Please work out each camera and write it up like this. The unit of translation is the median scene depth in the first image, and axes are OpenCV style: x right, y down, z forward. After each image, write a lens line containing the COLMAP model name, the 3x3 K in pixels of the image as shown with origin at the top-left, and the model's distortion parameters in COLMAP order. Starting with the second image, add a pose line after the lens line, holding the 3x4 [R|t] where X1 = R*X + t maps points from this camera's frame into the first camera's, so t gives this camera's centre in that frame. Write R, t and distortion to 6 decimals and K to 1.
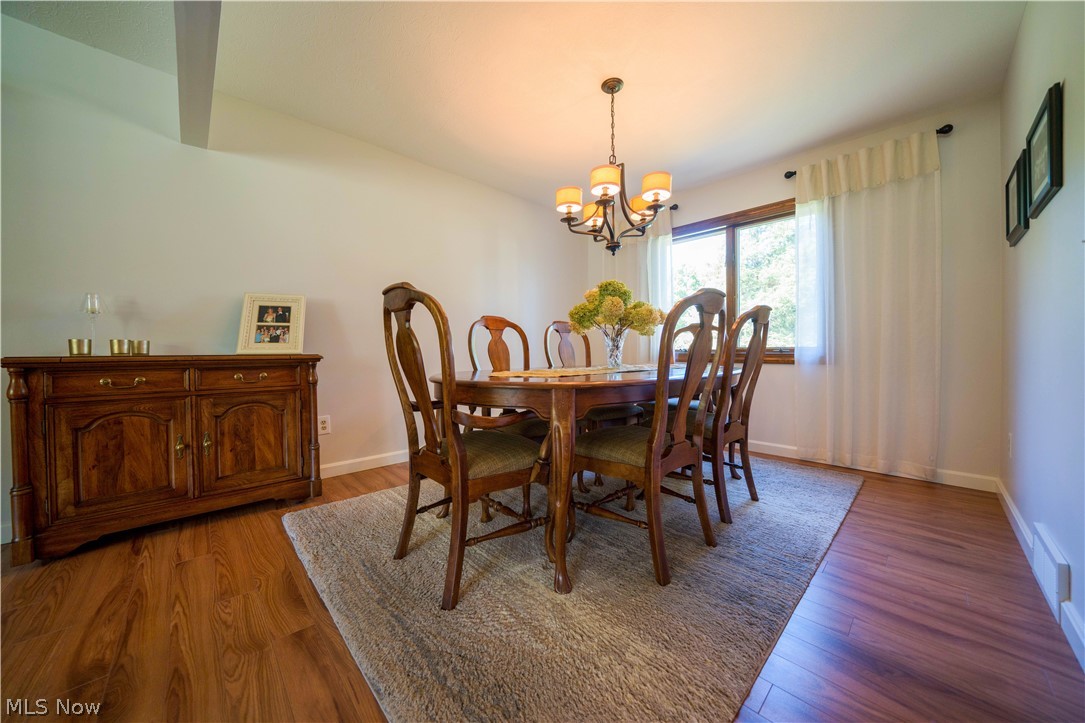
lens RADIAL K [[376.2, 0, 542.5], [0, 376.2, 357.9], [0, 0, 1]] dist [-0.020264, 0.000338]
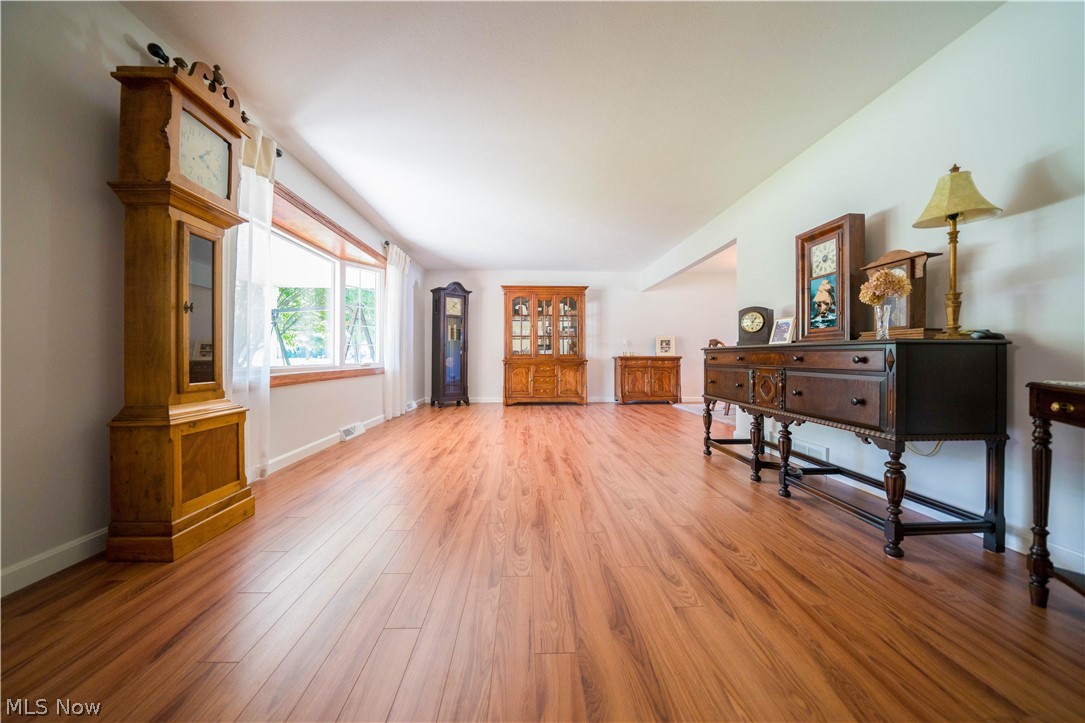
lens RADIAL K [[376.2, 0, 544.9], [0, 376.2, 357.8], [0, 0, 1]] dist [-0.020264, 0.000338]
pose [[0.758518, 0.008546, -0.651596, 0.581612], [-0.015895, 0.999859, -0.005391, 0.040368], [0.651458, 0.014446, 0.758547, -2.169223]]
